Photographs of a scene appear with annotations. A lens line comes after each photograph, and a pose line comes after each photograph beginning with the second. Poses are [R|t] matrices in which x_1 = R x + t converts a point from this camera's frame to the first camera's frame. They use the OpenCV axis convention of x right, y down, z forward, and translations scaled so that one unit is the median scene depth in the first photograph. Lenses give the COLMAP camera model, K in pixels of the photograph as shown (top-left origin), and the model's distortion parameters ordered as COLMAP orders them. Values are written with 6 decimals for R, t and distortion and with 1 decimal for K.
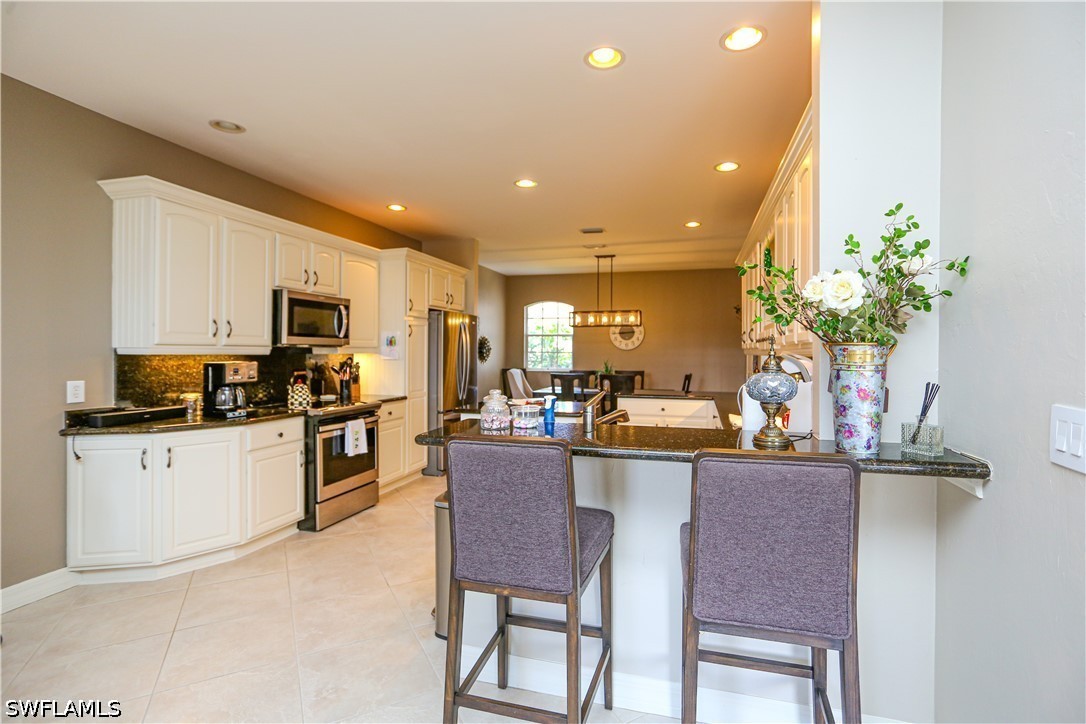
lens RADIAL K [[512.8, 0, 540.0], [0, 512.8, 358.6], [0, 0, 1]] dist [0.002055, 0.000428]
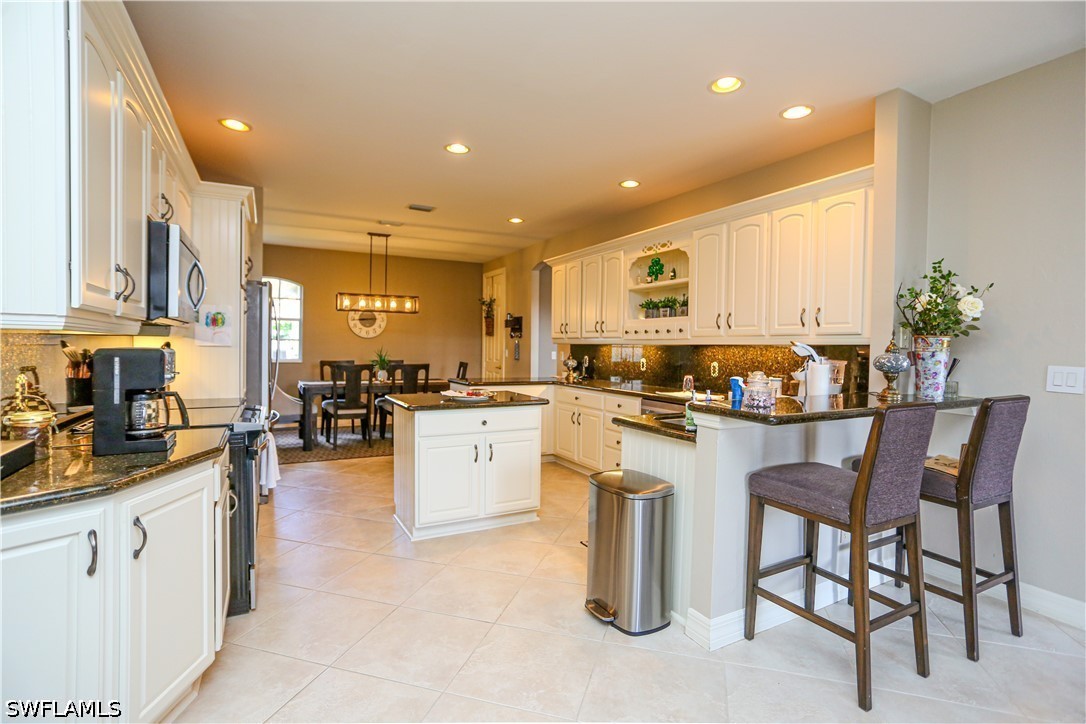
lens RADIAL K [[512.8, 0, 540.0], [0, 512.8, 358.6], [0, 0, 1]] dist [0.002055, 0.000428]
pose [[0.715332, -0.015160, 0.698620, -0.315613], [0.001939, 0.999804, 0.019710, 0.003693], [-0.698782, -0.012744, 0.715221, 0.146980]]
